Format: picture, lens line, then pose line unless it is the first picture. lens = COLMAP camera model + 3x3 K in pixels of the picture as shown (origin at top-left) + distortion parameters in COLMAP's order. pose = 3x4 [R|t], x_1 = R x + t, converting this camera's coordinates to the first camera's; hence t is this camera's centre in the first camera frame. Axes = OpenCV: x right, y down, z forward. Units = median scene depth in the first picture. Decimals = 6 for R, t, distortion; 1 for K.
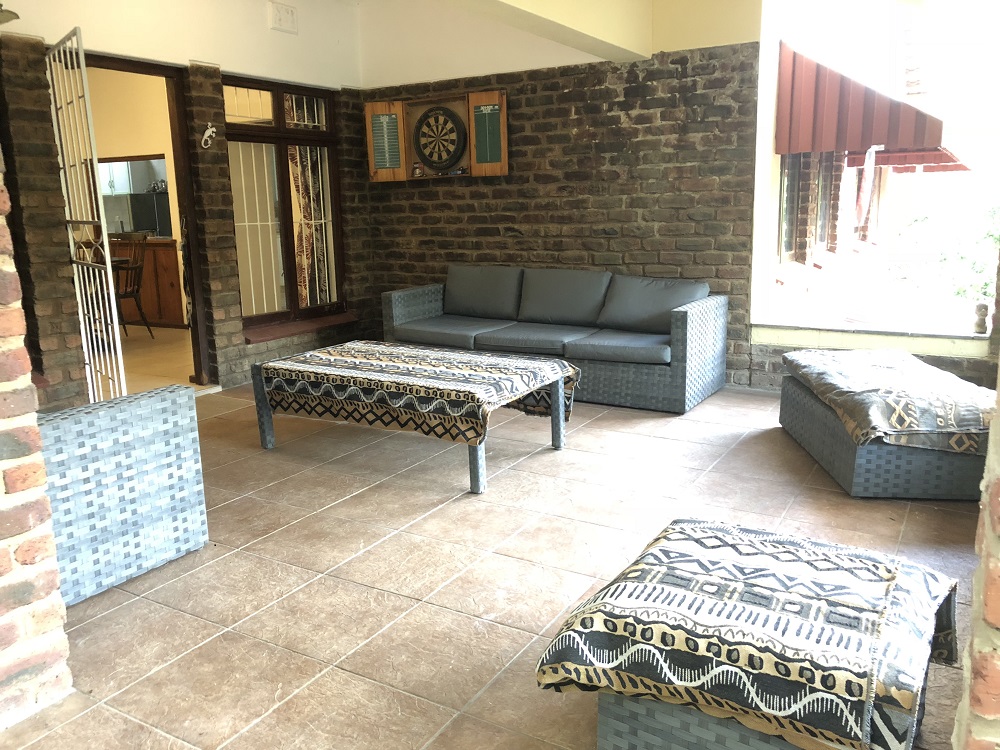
lens RADIAL K [[810.9, 0, 498.0], [0, 810.9, 375.1], [0, 0, 1]] dist [0.013381, -0.000492]
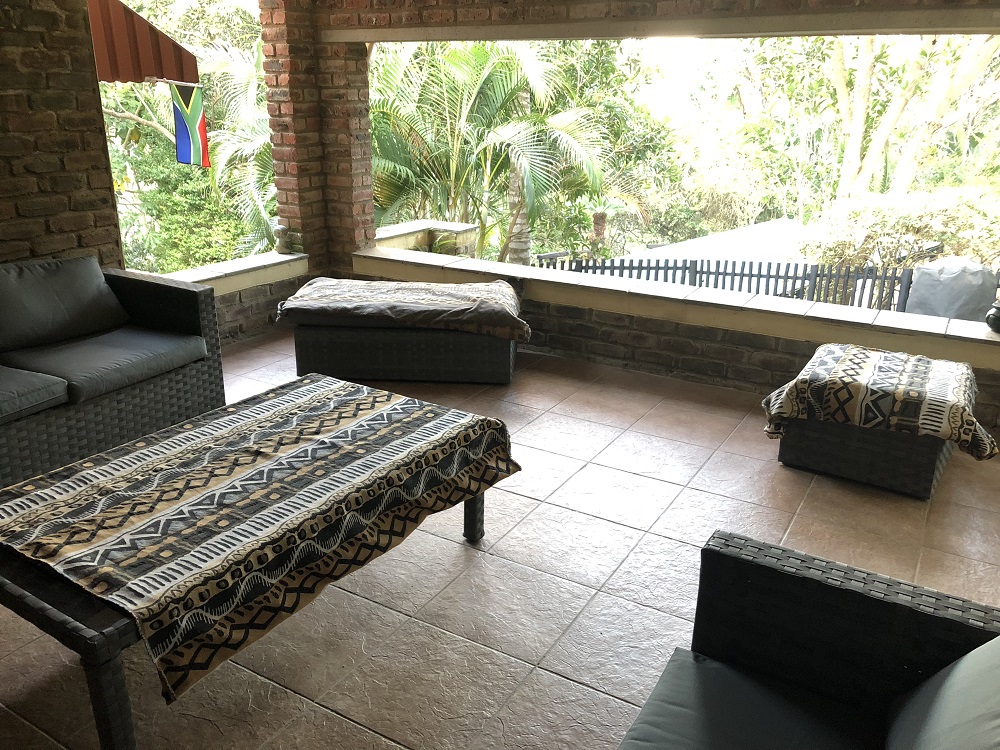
lens RADIAL K [[810.9, 0, 497.2], [0, 810.9, 375.2], [0, 0, 1]] dist [0.013381, -0.000492]
pose [[0.006781, -0.314775, 0.949142, -0.501191], [0.199212, 0.930564, 0.307190, -0.168985], [-0.979933, 0.186997, 0.069017, 0.601524]]
